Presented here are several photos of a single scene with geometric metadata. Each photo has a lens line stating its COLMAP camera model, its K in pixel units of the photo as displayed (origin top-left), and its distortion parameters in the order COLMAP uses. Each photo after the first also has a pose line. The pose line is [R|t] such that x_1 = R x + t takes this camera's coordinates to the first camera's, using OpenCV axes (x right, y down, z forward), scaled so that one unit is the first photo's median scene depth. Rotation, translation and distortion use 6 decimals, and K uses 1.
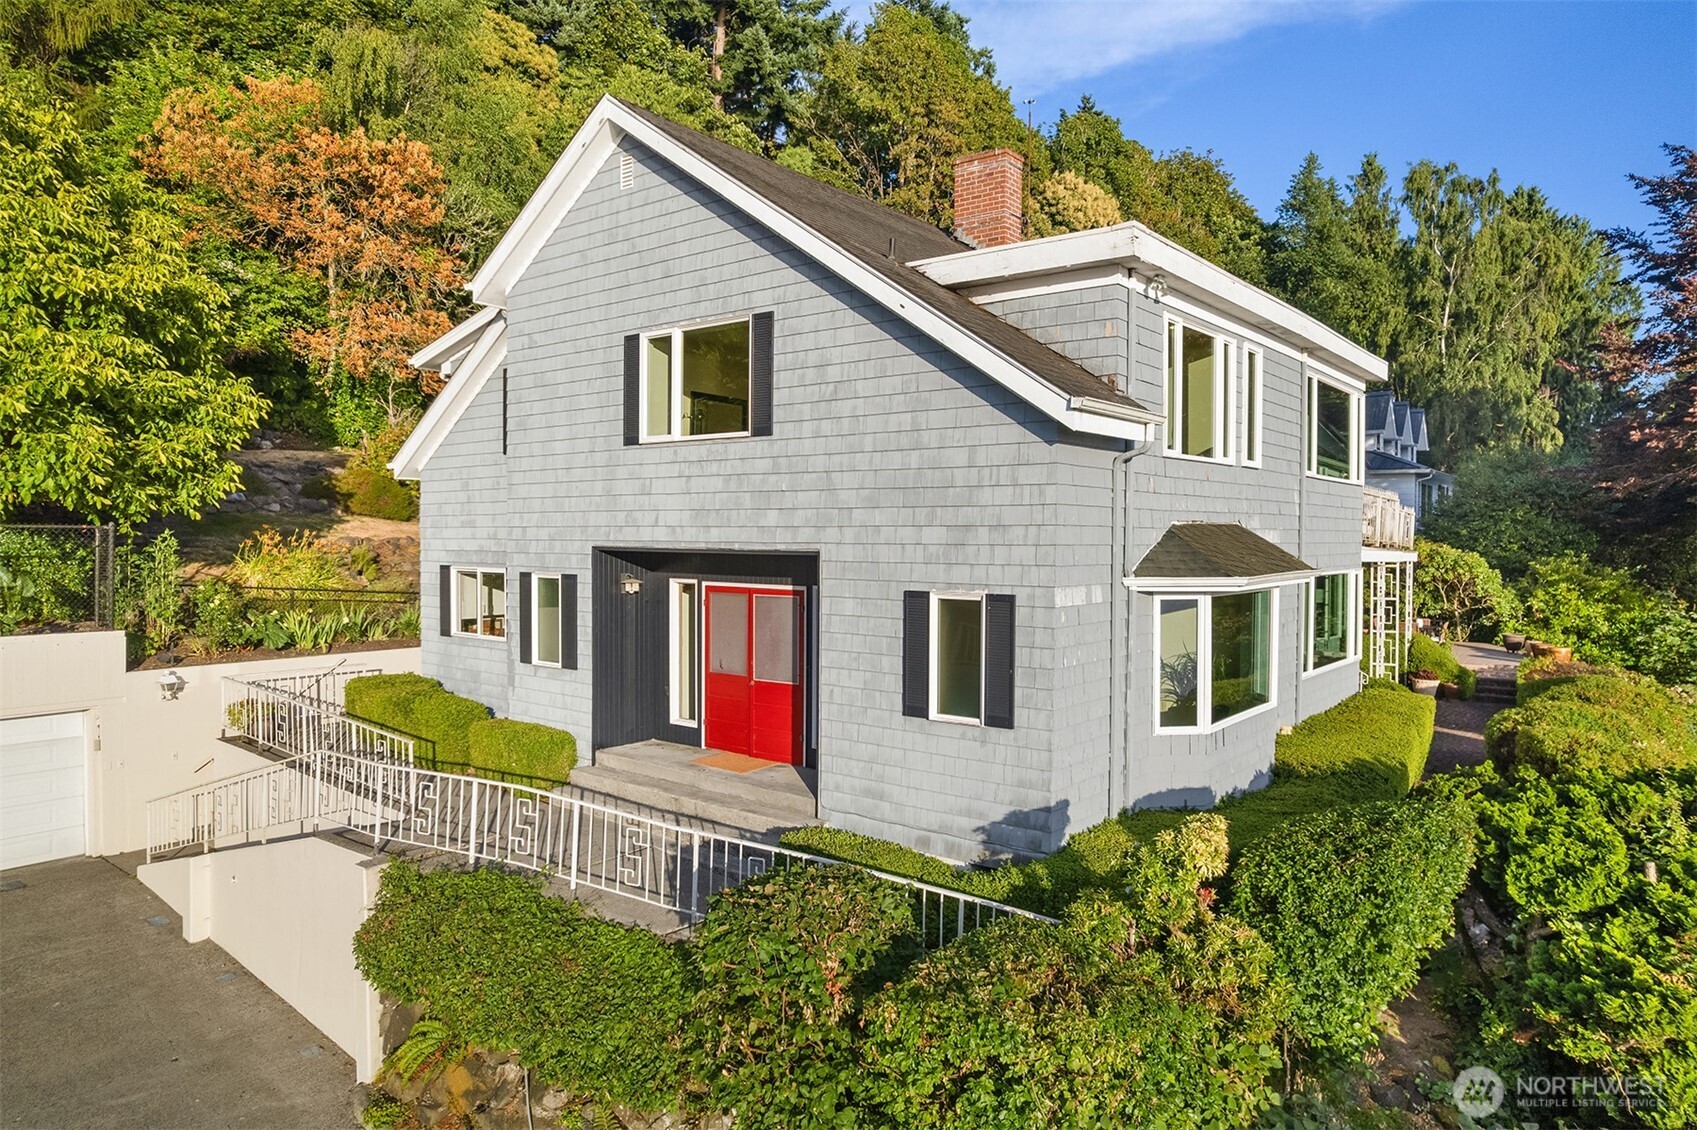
lens RADIAL K [[1074.5, 0, 854.2], [0, 1074.5, 561.5], [0, 0, 1]] dist [-0.077585, 0.078540]
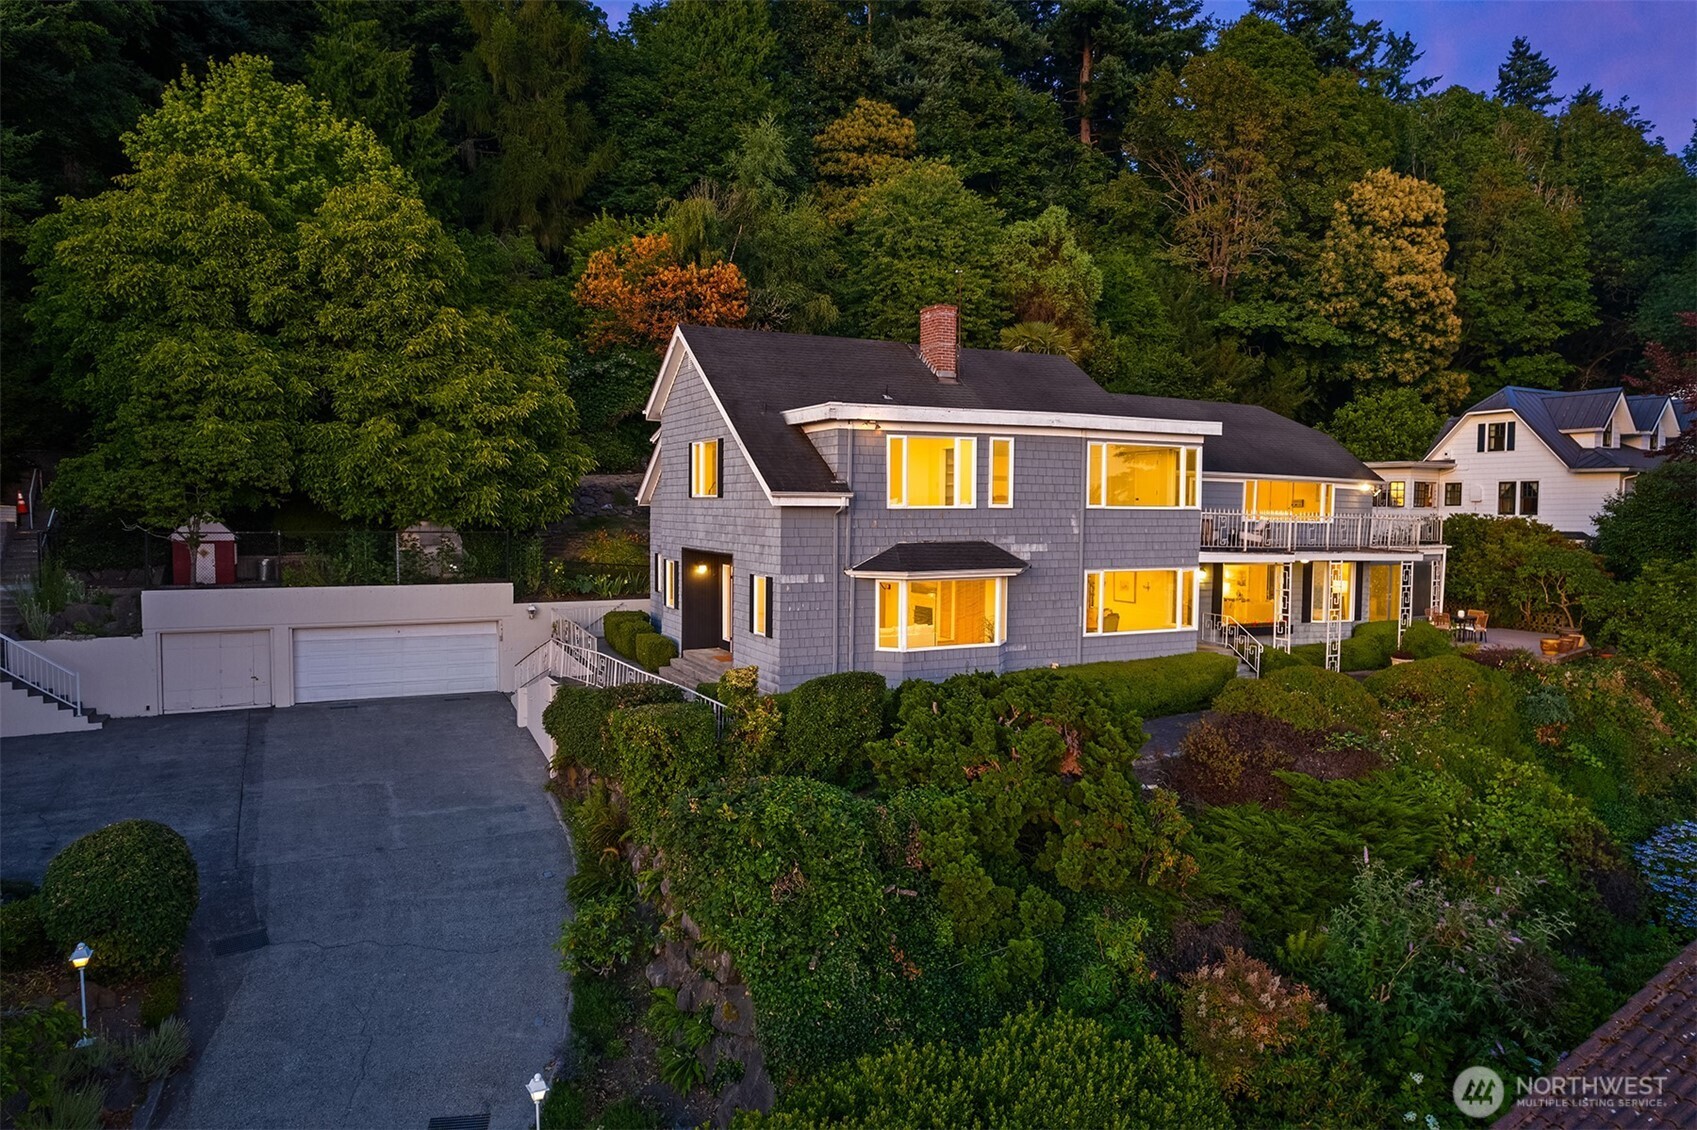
lens RADIAL K [[1074.5, 0, 854.2], [0, 1074.5, 561.5], [0, 0, 1]] dist [-0.077585, 0.078540]
pose [[0.905260, 0.023320, -0.424217, 0.695466], [-0.014383, 0.999602, 0.024257, -0.032073], [0.424614, -0.015858, 0.905236, -0.522861]]
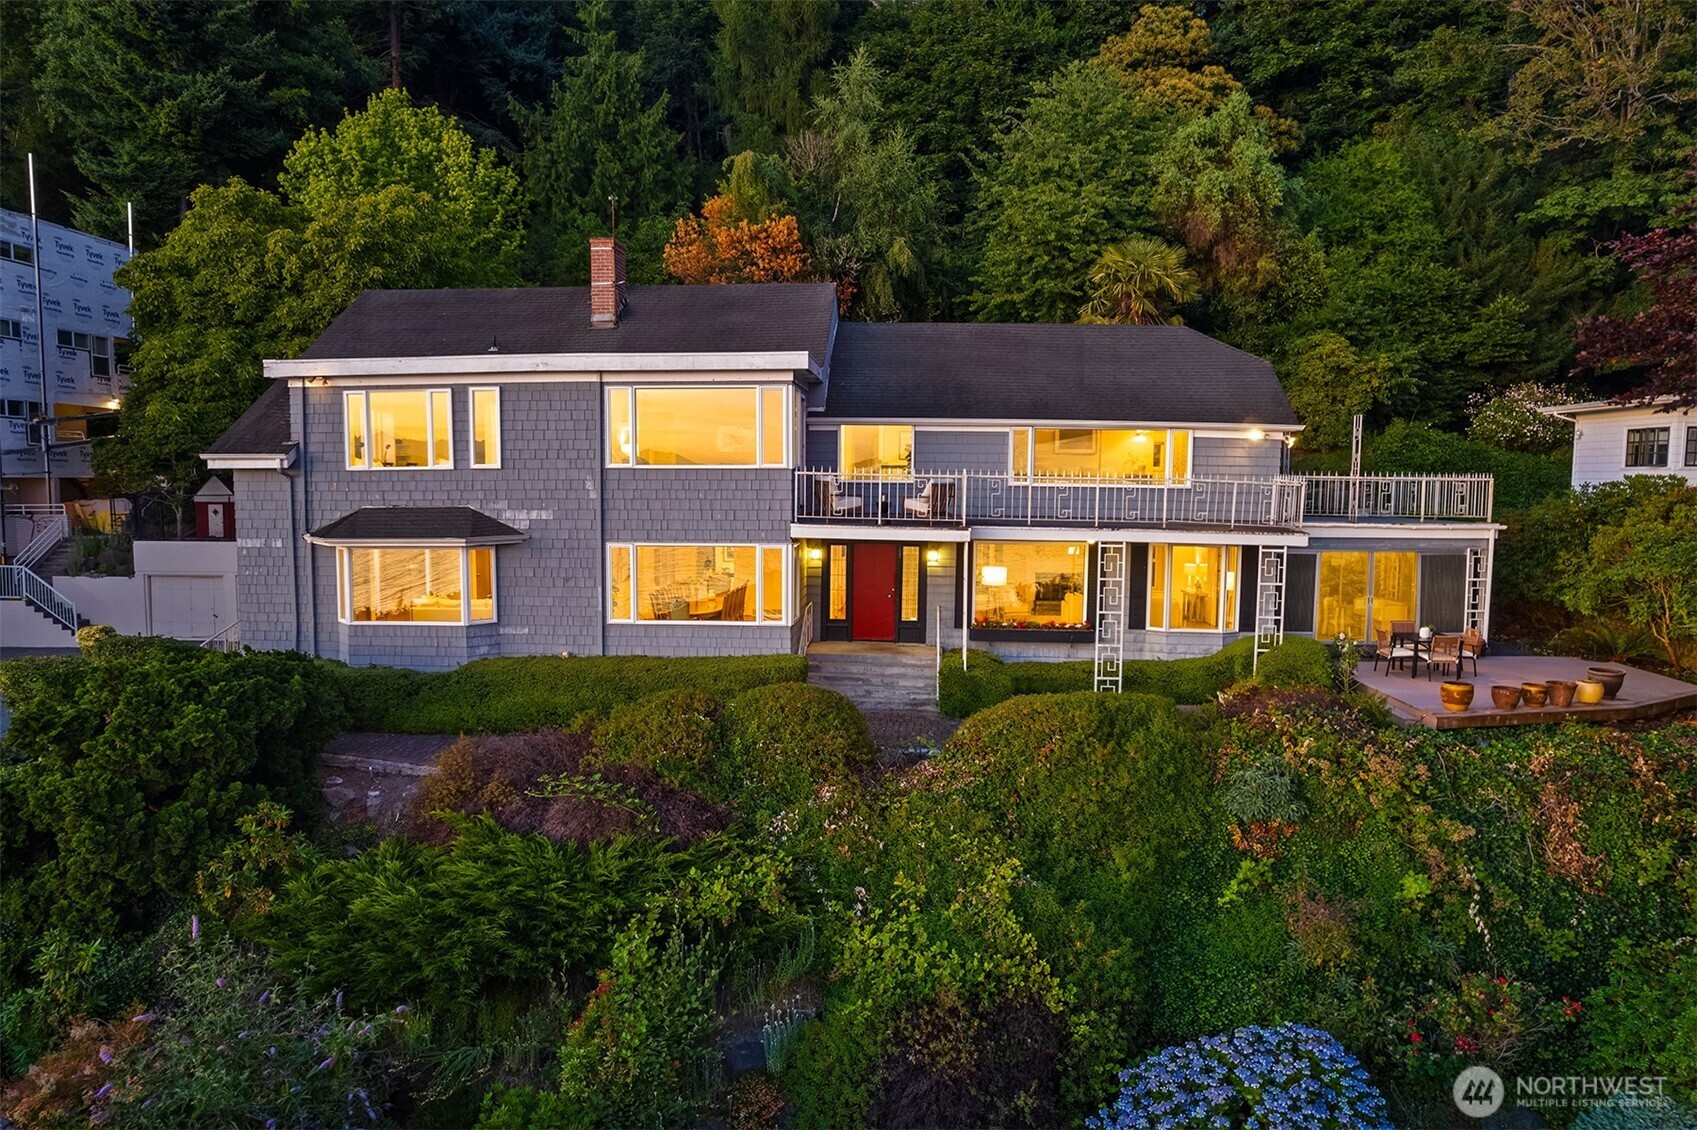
lens RADIAL K [[1074.5, 0, 854.2], [0, 1074.5, 561.5], [0, 0, 1]] dist [-0.077585, 0.078540]
pose [[0.576678, 0.063031, -0.814536, 1.476973], [-0.021414, 0.997843, 0.062055, -0.048658], [0.816691, -0.018343, 0.576784, 0.430603]]
